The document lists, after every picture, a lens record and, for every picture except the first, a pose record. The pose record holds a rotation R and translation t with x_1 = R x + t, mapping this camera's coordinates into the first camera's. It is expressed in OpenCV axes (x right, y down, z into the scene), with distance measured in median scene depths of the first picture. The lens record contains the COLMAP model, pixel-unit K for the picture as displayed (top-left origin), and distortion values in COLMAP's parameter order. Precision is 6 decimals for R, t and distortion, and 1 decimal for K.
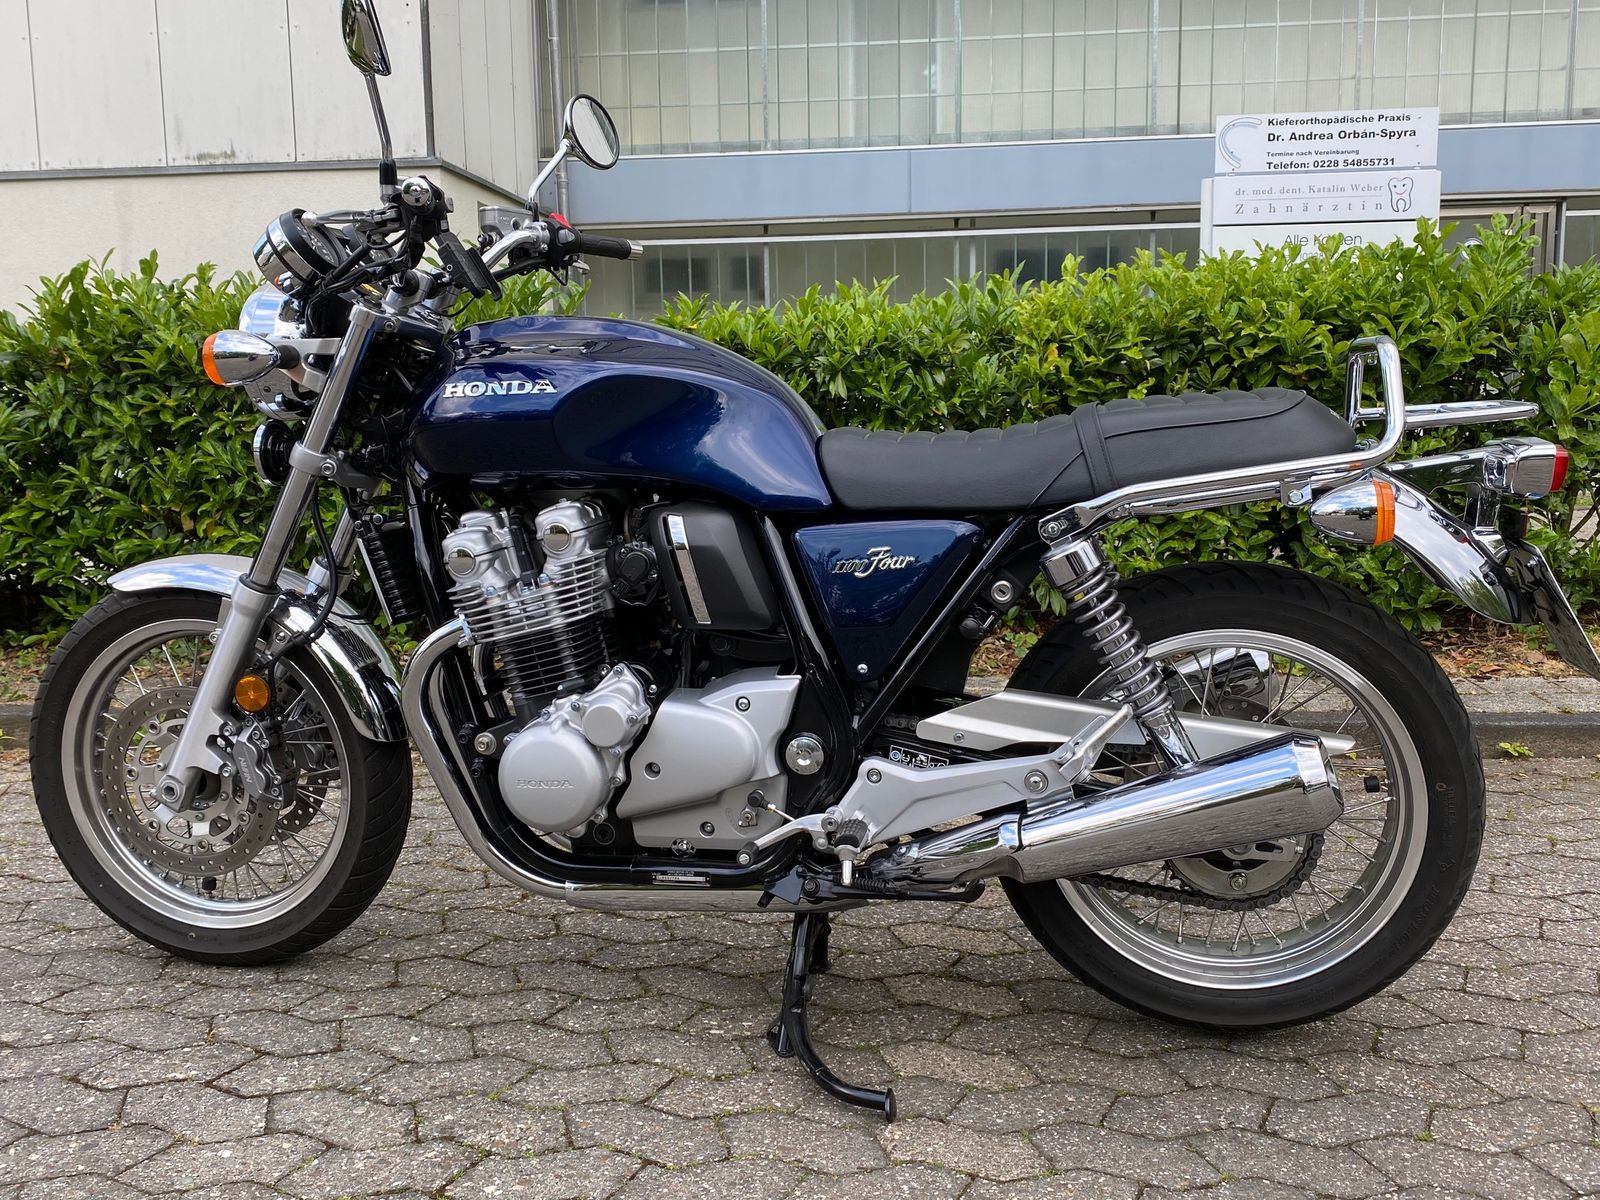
lens RADIAL K [[1422.5, 0, 800.0], [0, 1422.5, 600.0], [0, 0, 1]] dist [0.050058, -0.052198]
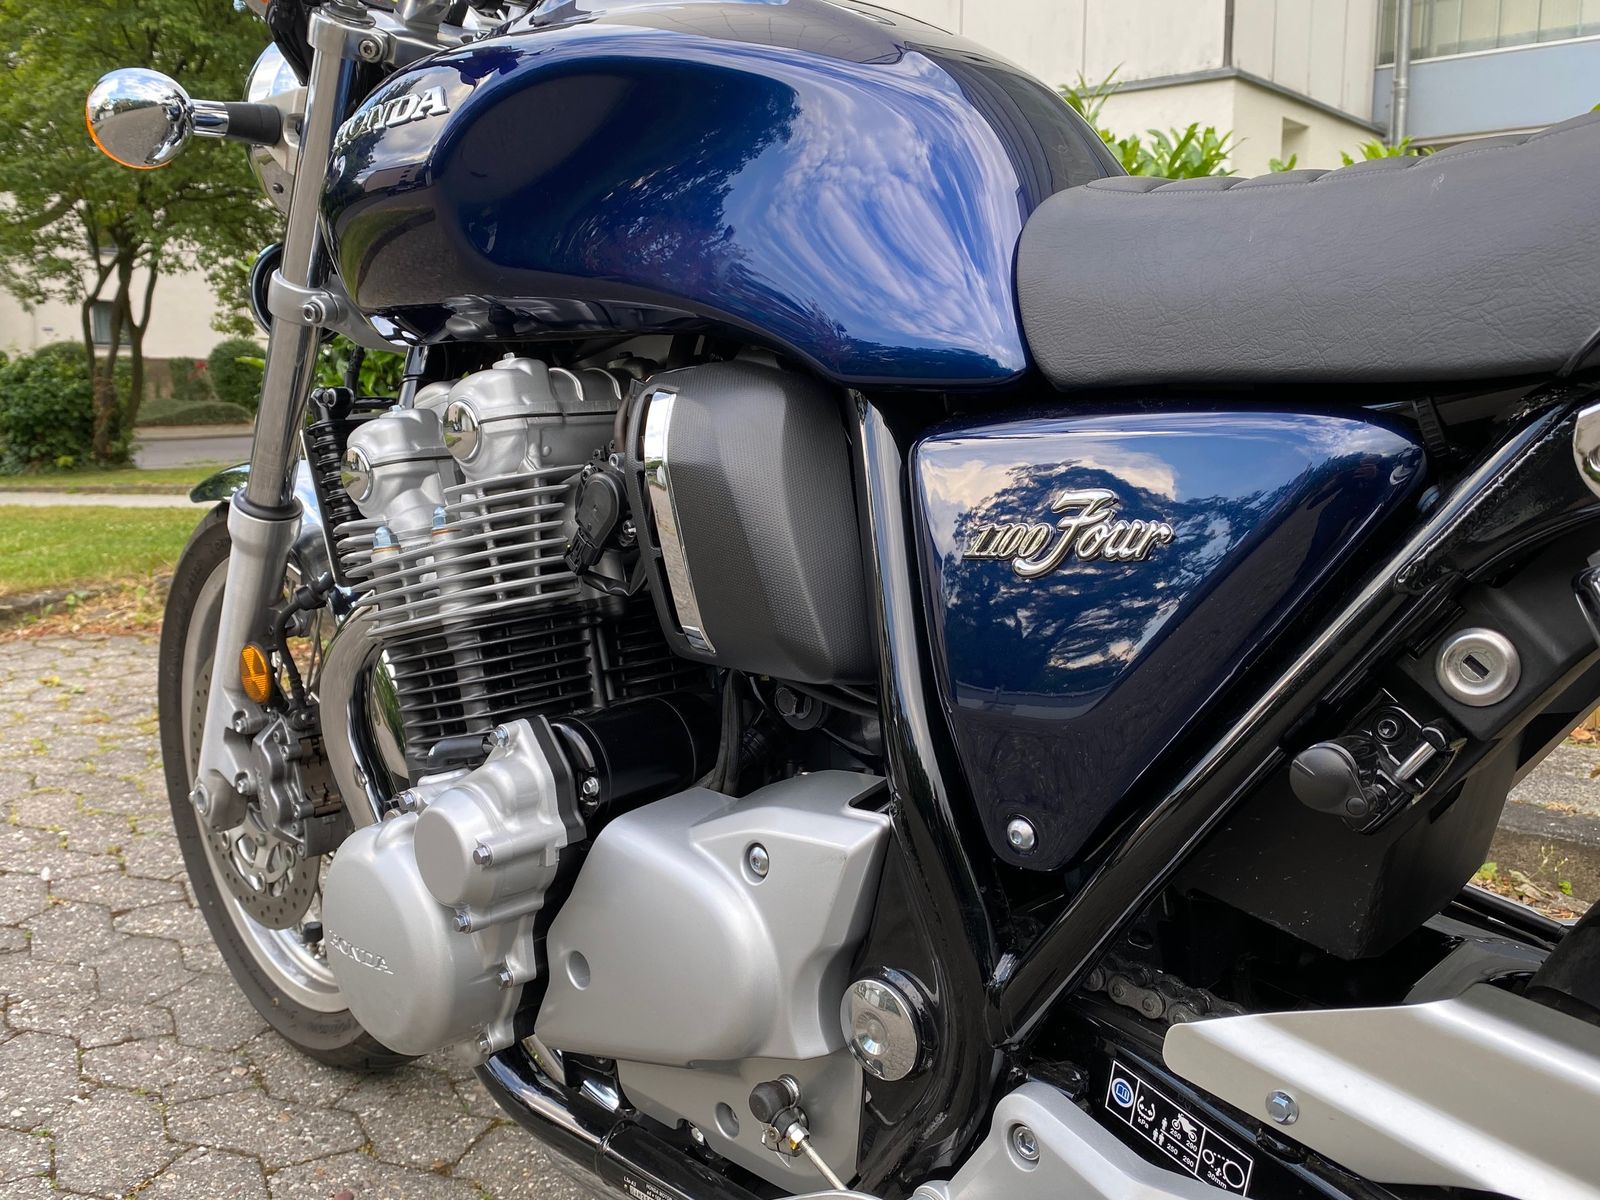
lens RADIAL K [[1422.5, 0, 800.0], [0, 1422.5, 600.0], [0, 0, 1]] dist [0.050058, -0.052198]
pose [[0.833409, 0.100525, -0.543437, 0.181428], [-0.089037, 0.994896, 0.047489, -0.020824], [0.545437, 0.008808, 0.838106, 0.663624]]
